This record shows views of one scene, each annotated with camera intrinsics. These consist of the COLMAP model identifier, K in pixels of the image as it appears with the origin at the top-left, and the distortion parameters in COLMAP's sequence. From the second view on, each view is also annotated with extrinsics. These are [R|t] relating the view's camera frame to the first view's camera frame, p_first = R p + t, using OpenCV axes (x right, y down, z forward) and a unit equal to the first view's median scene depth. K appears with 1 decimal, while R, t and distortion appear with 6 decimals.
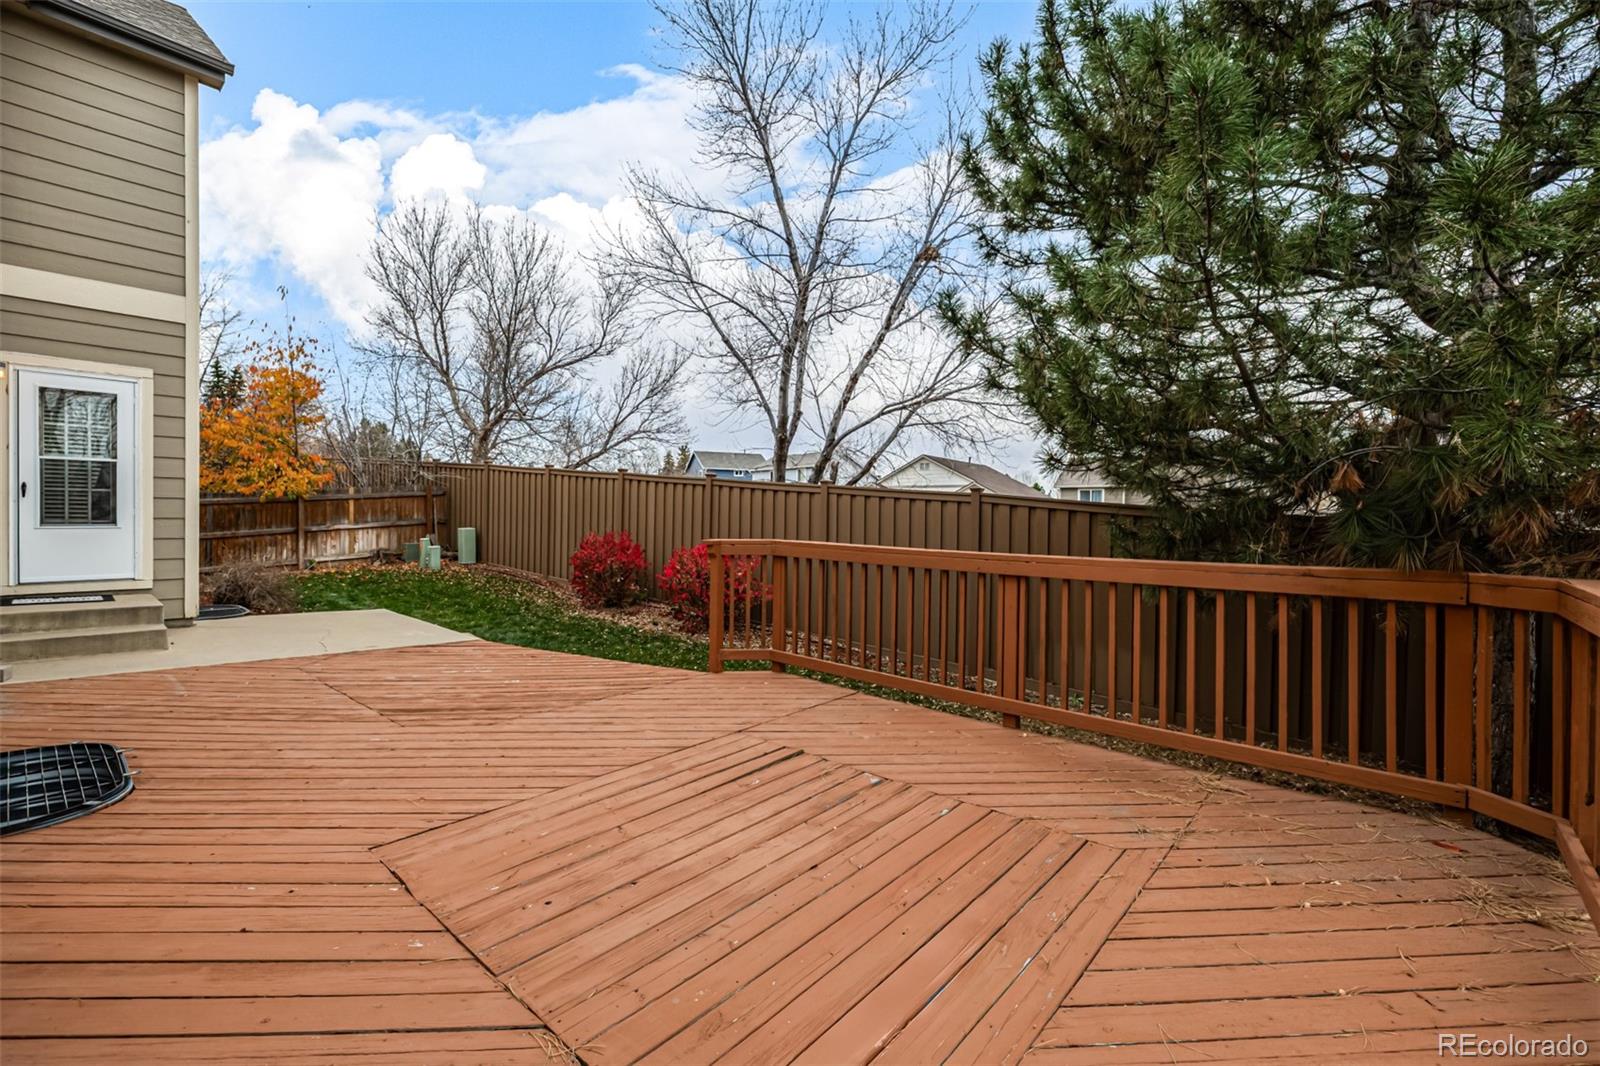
lens RADIAL K [[681.0, 0, 795.3], [0, 681.0, 520.3], [0, 0, 1]] dist [-0.000768, -0.000196]
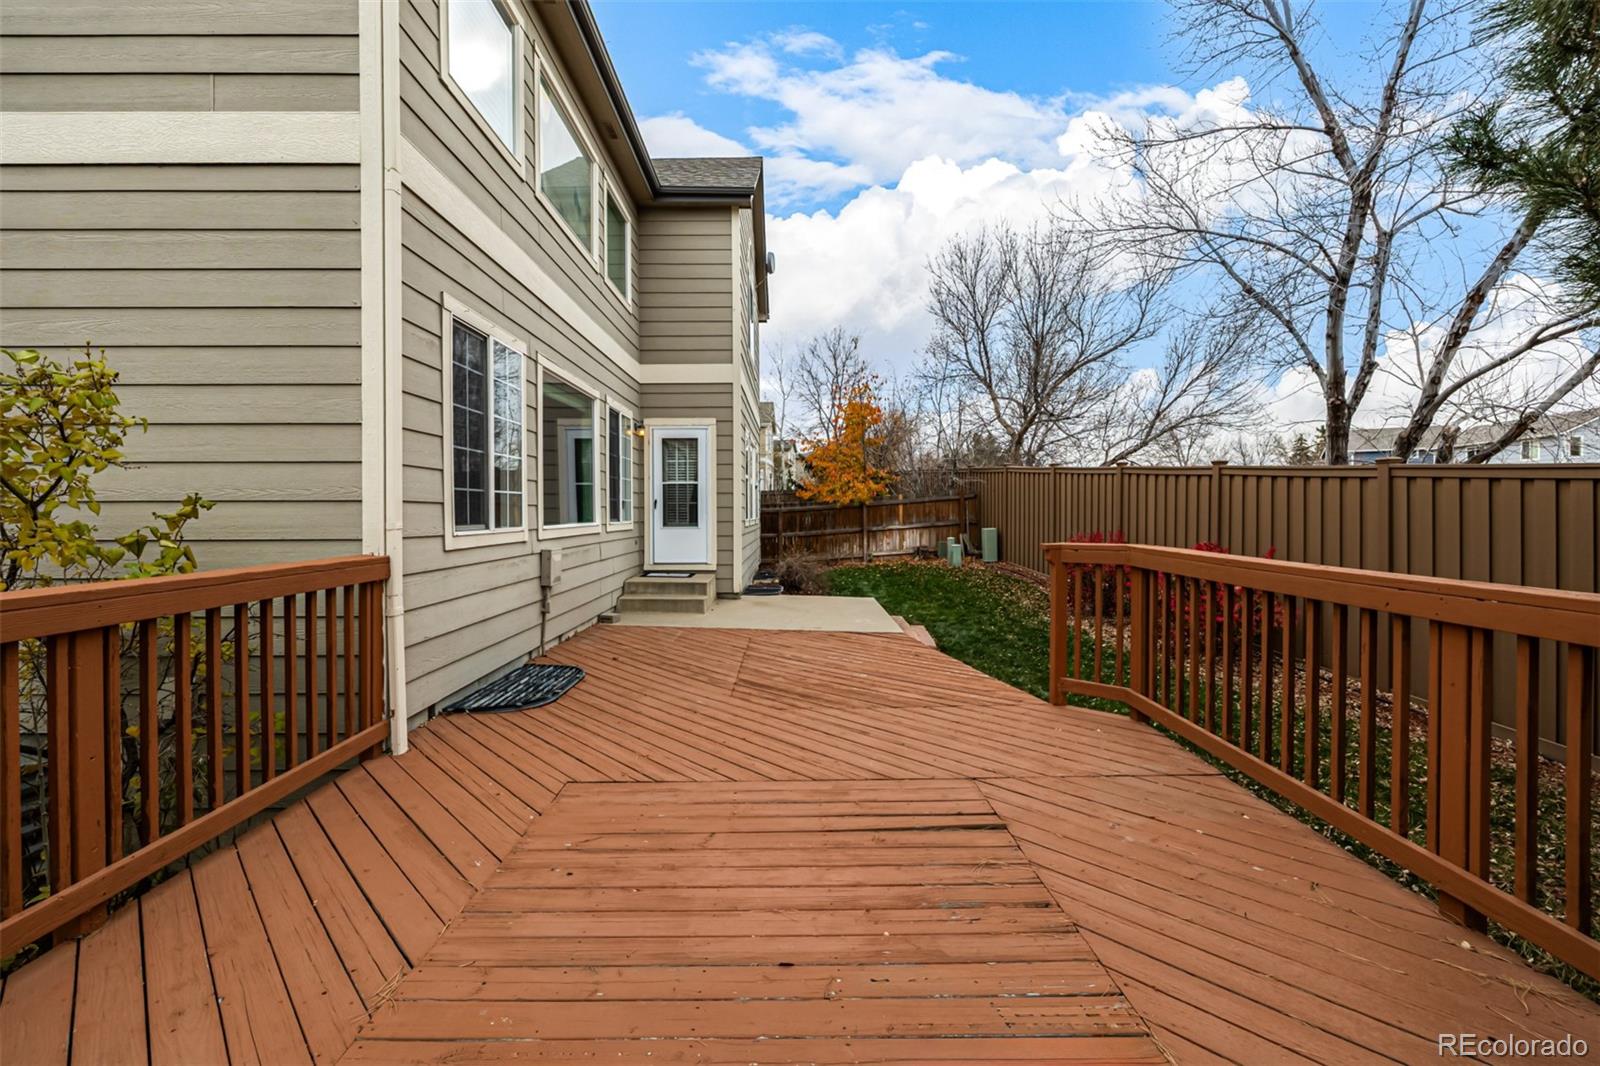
lens RADIAL K [[670.6, 0, 800.3], [0, 670.6, 515.4], [0, 0, 1]] dist [0.000817, 0.000382]
pose [[0.668654, -0.013368, -0.743454, 0.132854], [0.008015, 0.999910, -0.010771, 0.000209], [0.743531, 0.001243, 0.668700, 0.106385]]
